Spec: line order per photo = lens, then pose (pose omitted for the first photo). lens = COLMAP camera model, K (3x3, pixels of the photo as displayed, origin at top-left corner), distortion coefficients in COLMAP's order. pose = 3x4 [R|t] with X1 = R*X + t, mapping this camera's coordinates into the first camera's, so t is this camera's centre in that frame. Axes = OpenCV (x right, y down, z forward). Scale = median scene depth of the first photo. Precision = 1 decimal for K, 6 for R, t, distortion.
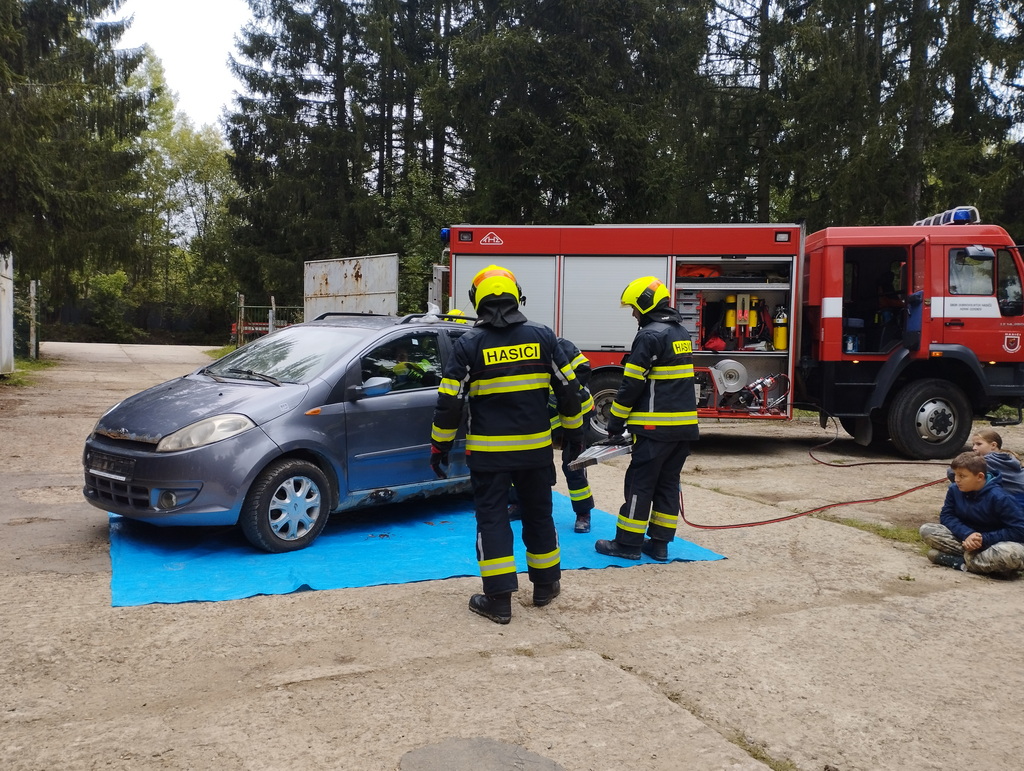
lens RADIAL K [[815.3, 0, 512.0], [0, 815.3, 385.5], [0, 0, 1]] dist [0.036496, -0.074913]
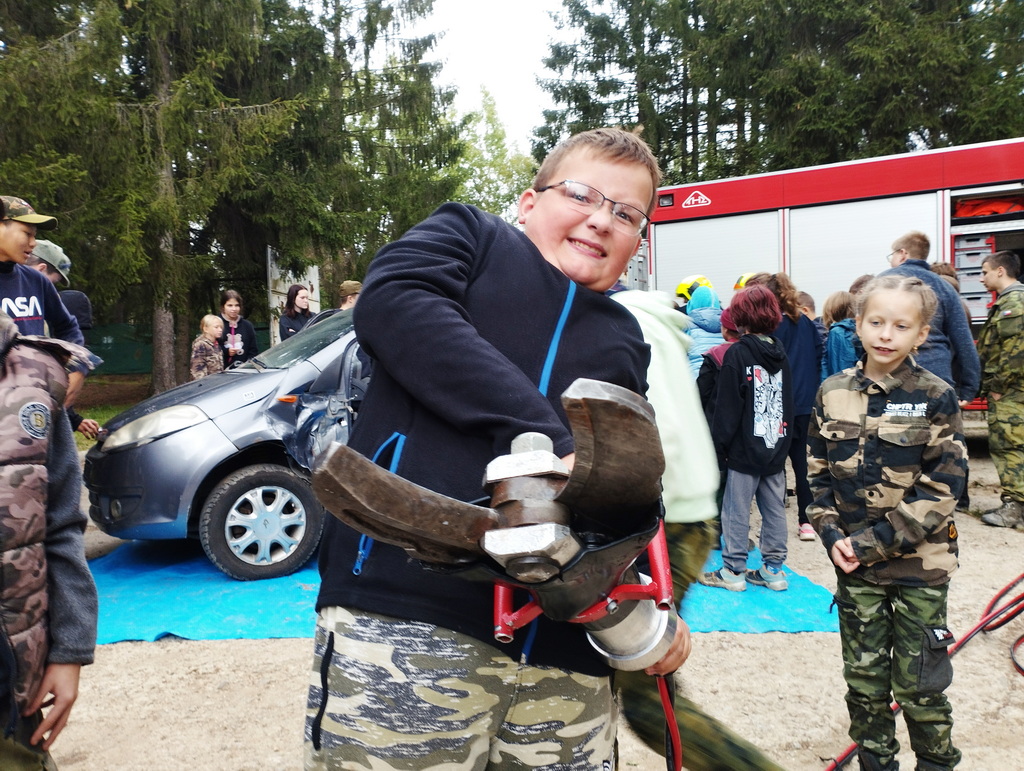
lens RADIAL K [[815.3, 0, 512.0], [0, 815.3, 385.5], [0, 0, 1]] dist [0.036496, -0.074913]
pose [[0.903657, -0.029644, -0.427229, 0.110509], [0.024429, 0.999545, -0.017683, 0.011622], [0.427559, 0.005543, 0.903970, 0.135011]]
